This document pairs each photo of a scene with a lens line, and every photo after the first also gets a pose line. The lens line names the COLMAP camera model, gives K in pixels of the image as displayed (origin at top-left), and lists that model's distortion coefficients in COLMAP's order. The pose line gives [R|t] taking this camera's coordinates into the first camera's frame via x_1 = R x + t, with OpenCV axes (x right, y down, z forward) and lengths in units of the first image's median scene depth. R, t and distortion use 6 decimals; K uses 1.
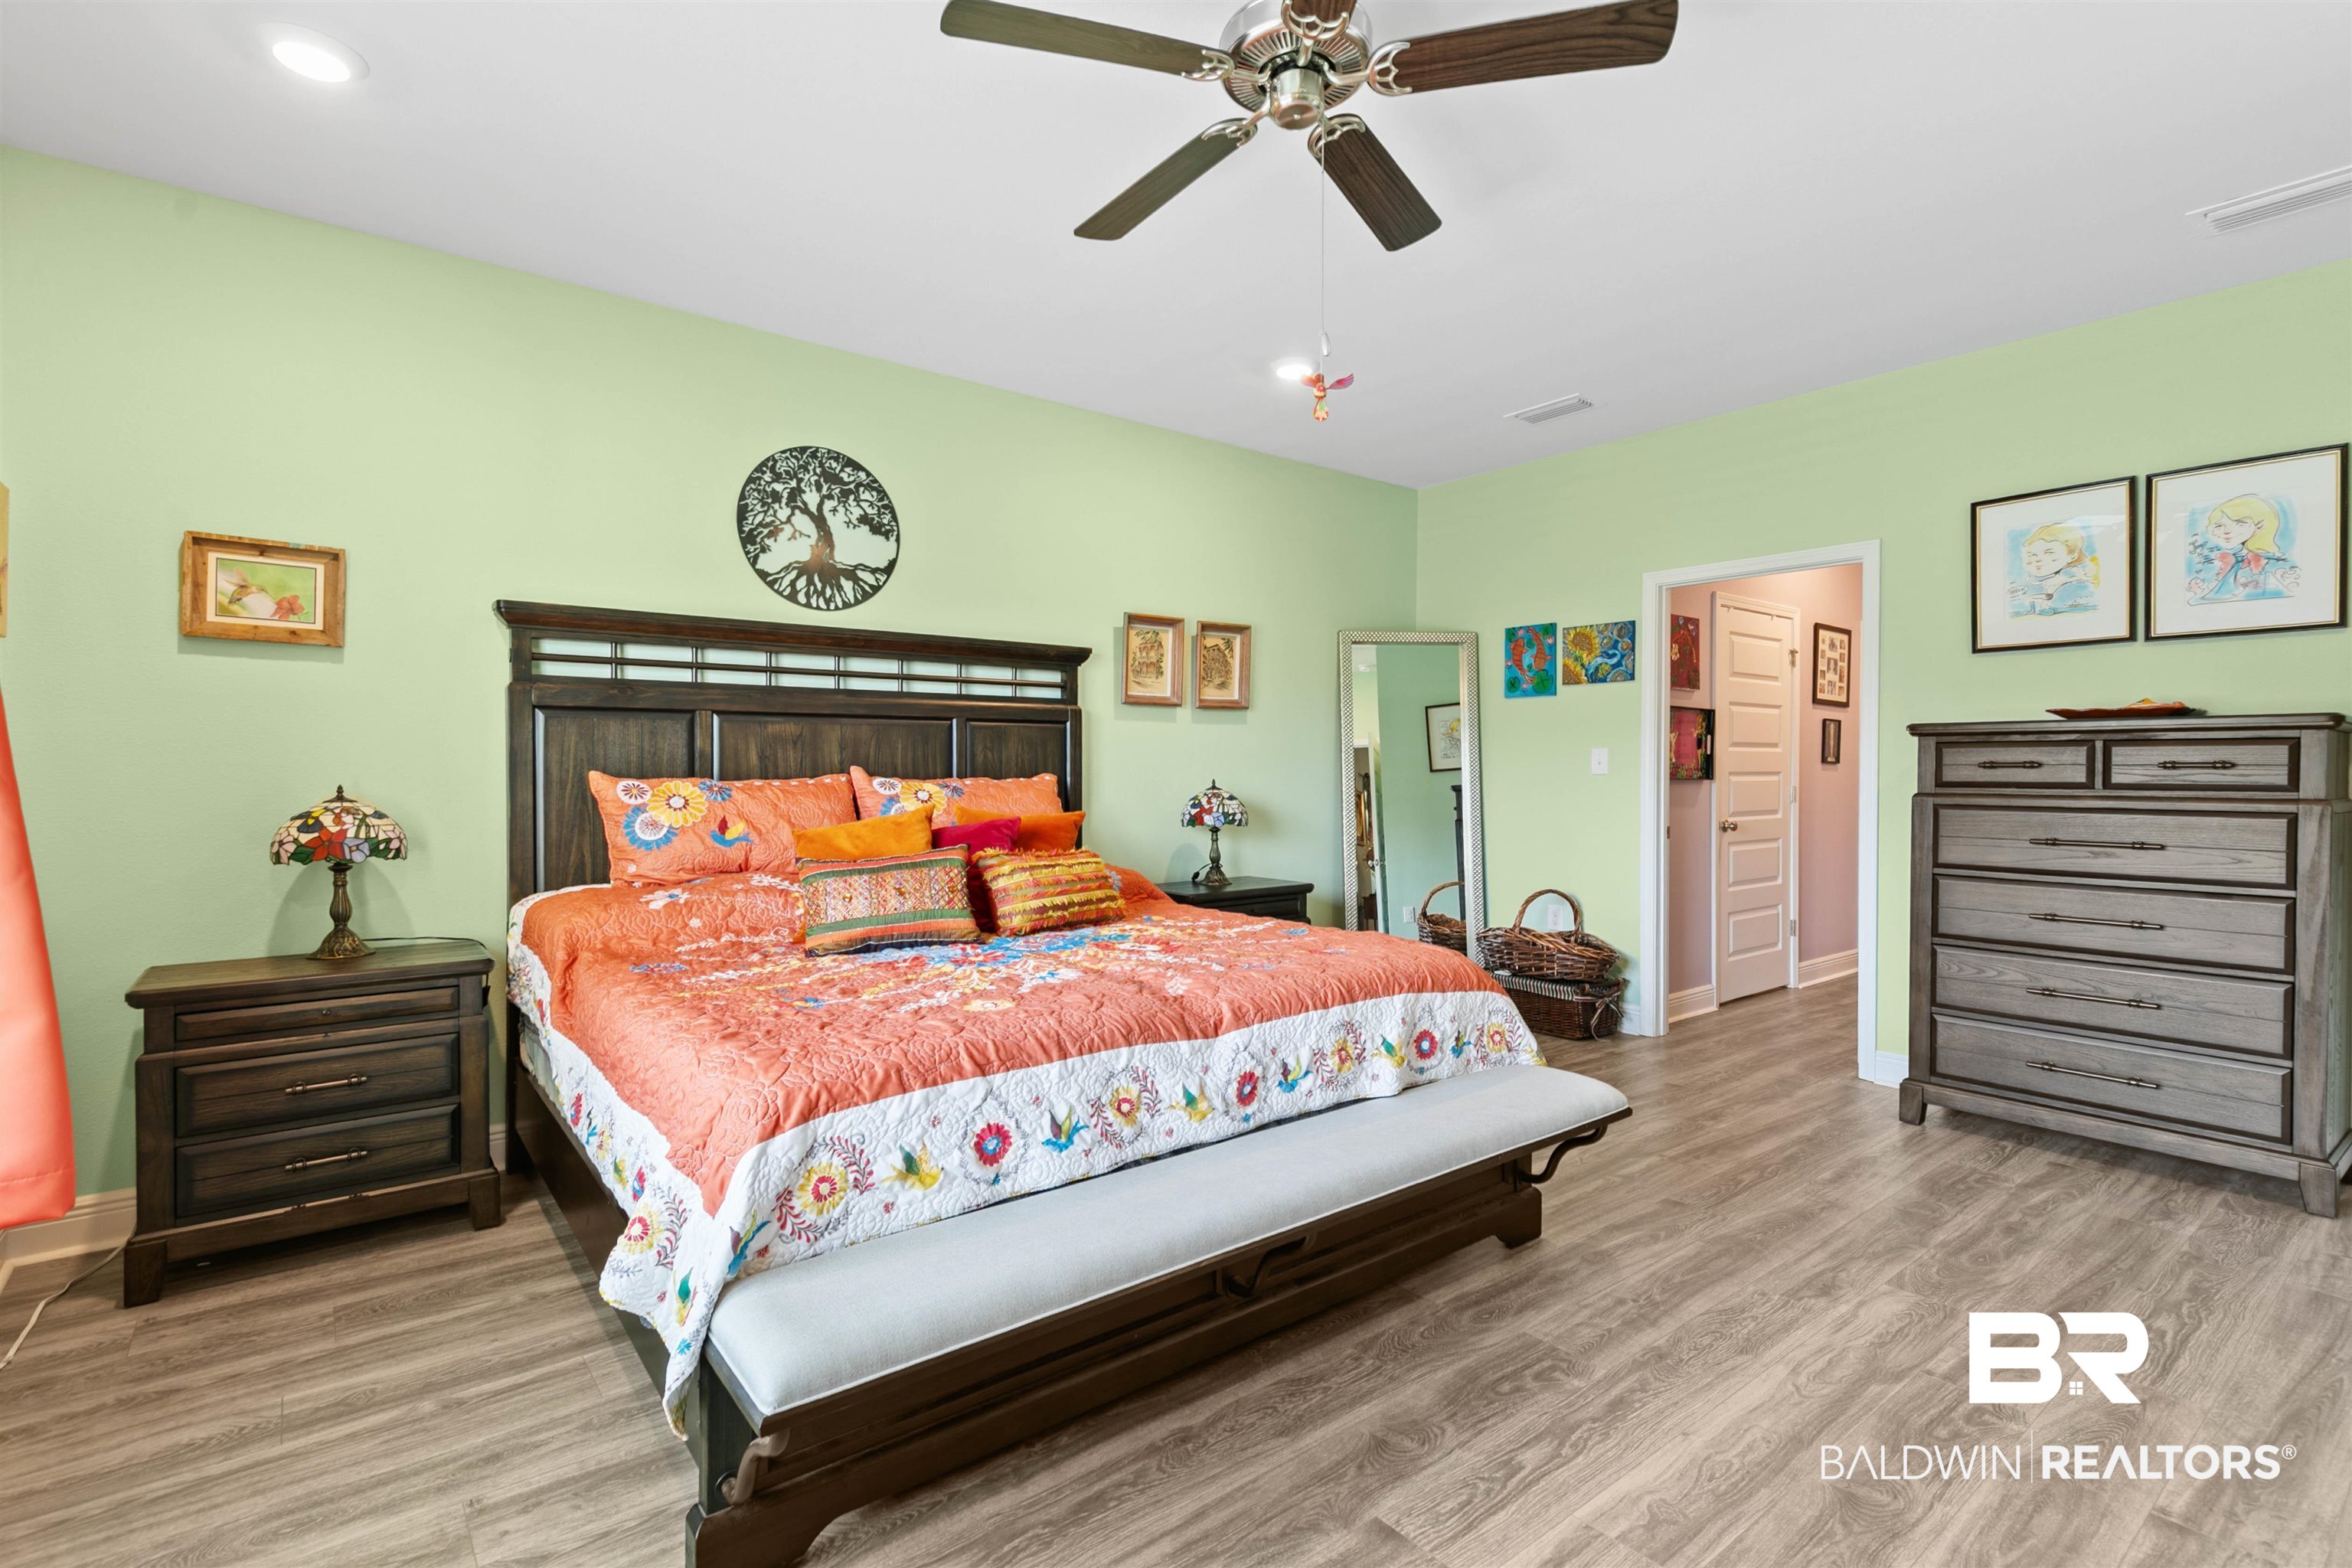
lens RADIAL K [[1076.3, 0, 1176.0], [0, 1076.3, 779.9], [0, 0, 1]] dist [0.007622, -0.000317]
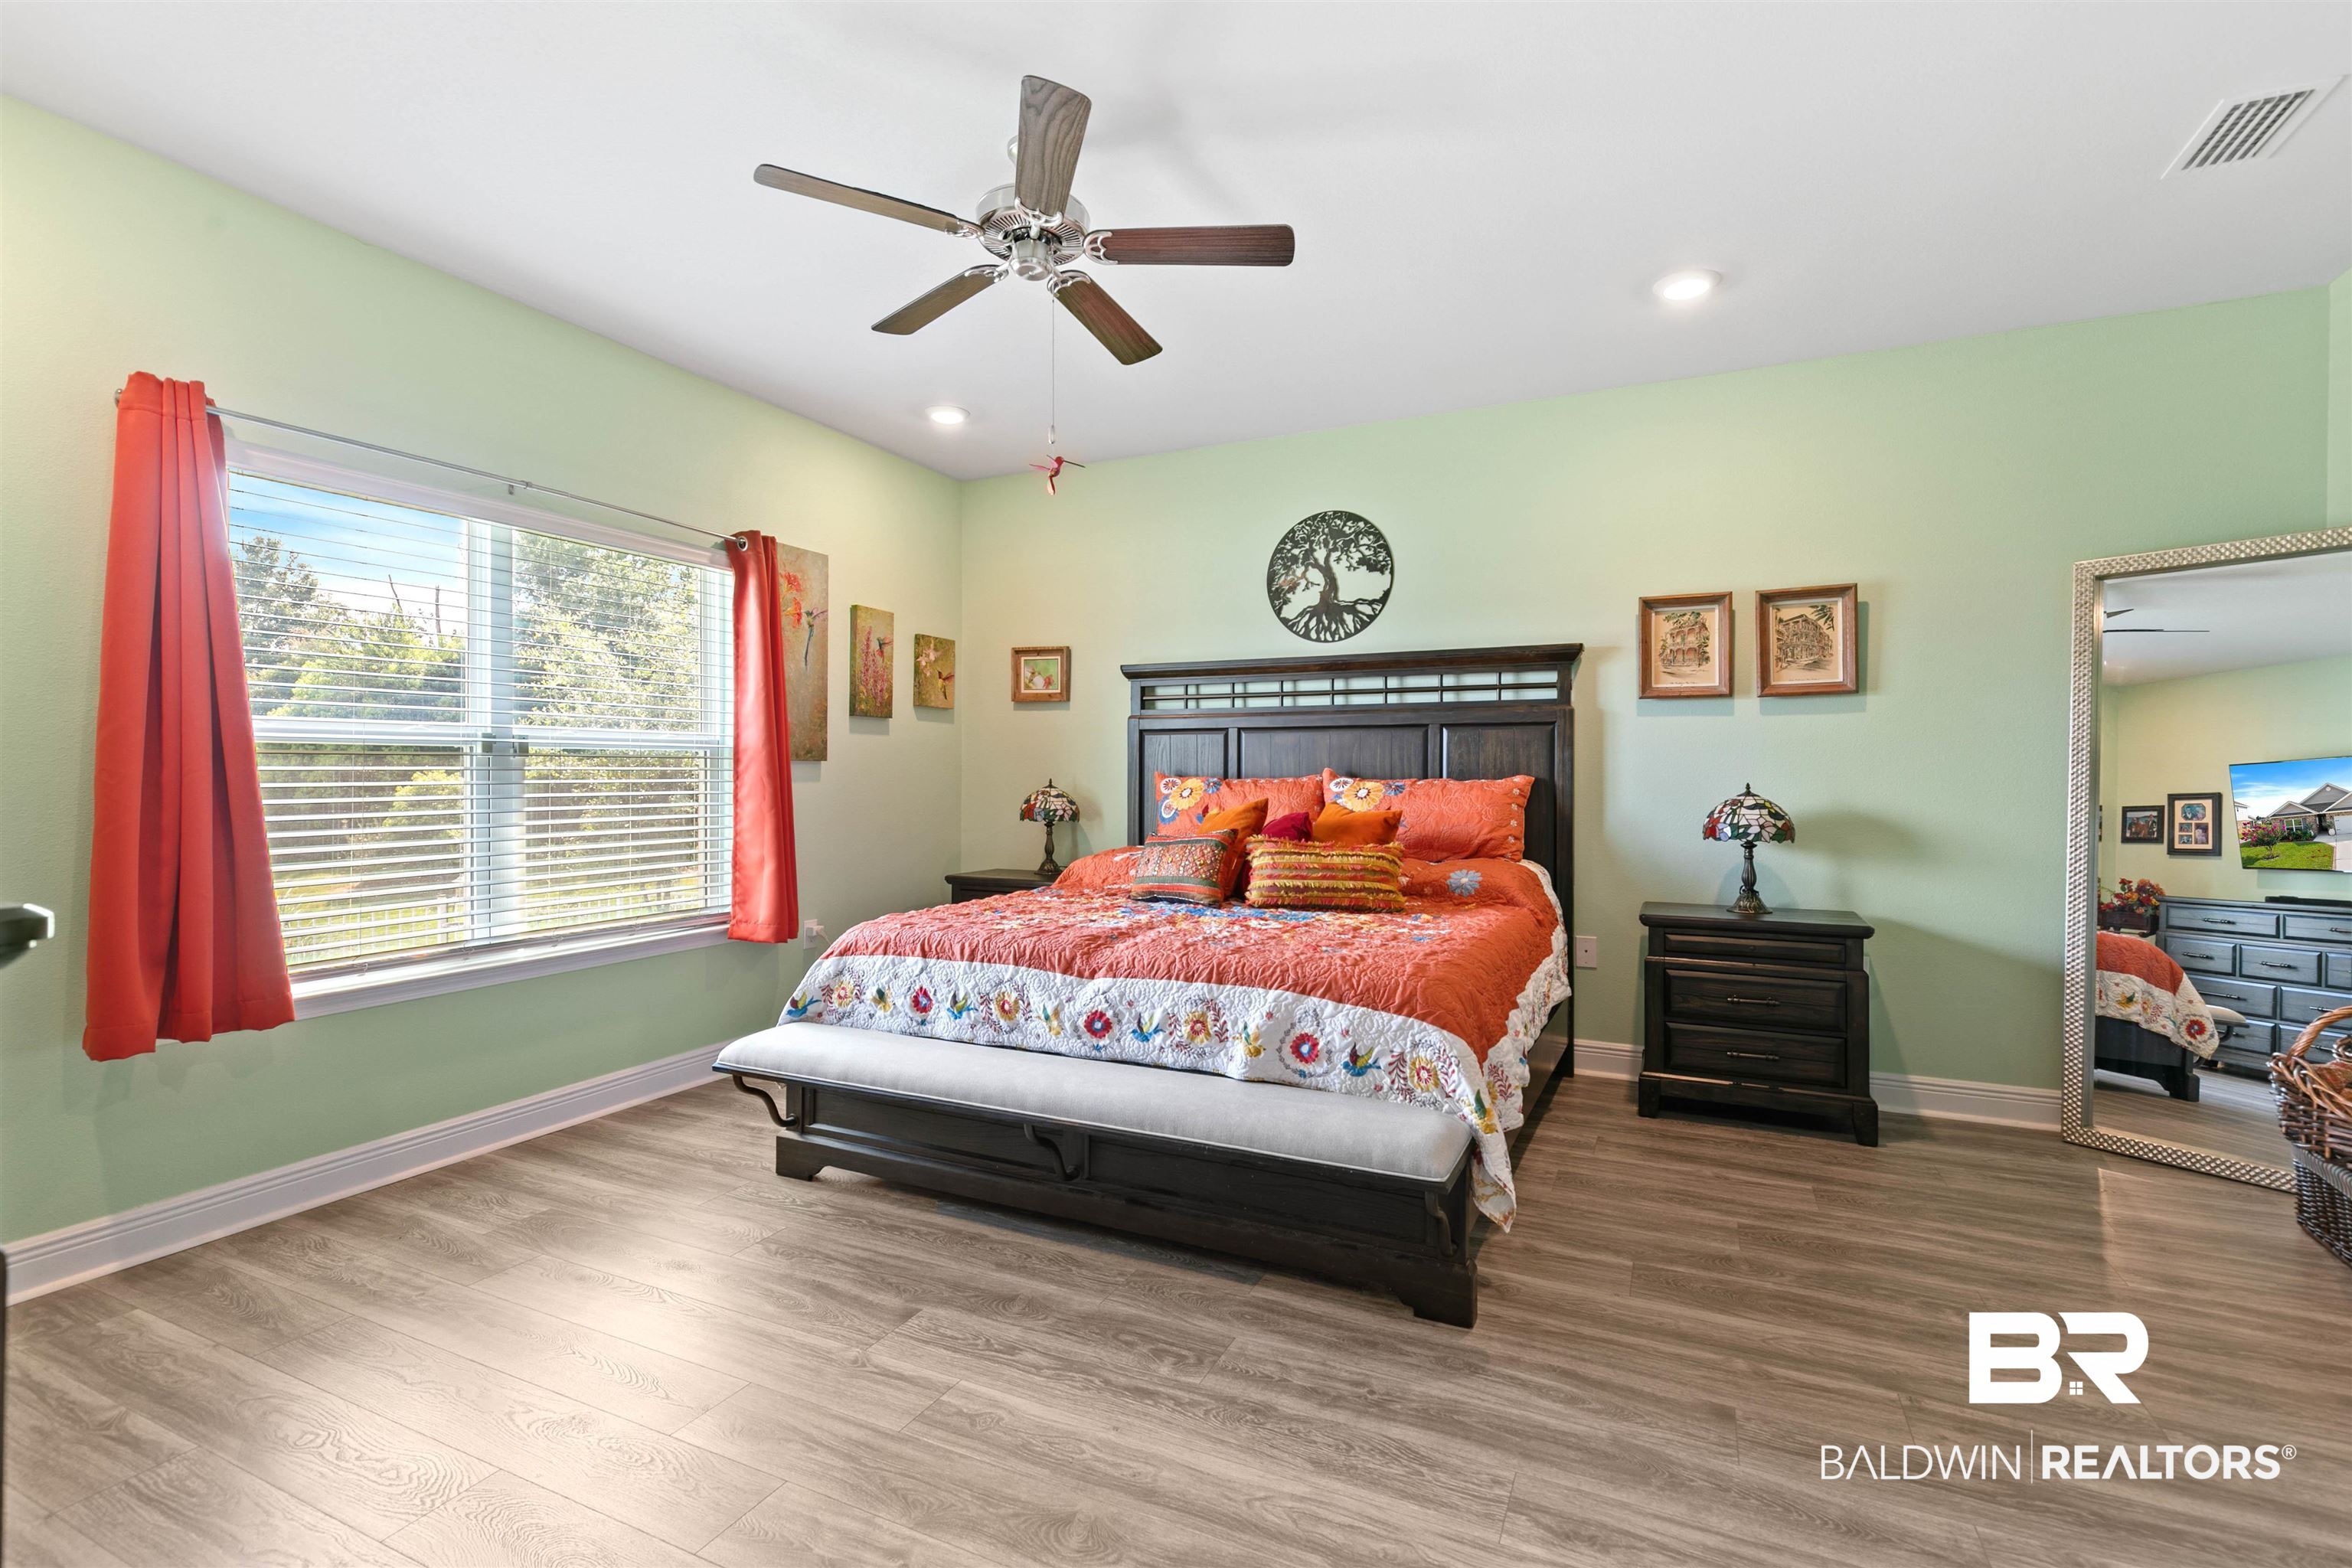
lens RADIAL K [[1072.8, 0, 1174.2], [0, 1072.8, 758.0], [0, 0, 1]] dist [0.010189, -0.000420]
pose [[0.446709, -0.009523, -0.894629, 0.820669], [-0.010764, 0.999814, -0.016017, -0.002906], [0.894615, 0.016785, 0.446523, 0.345227]]
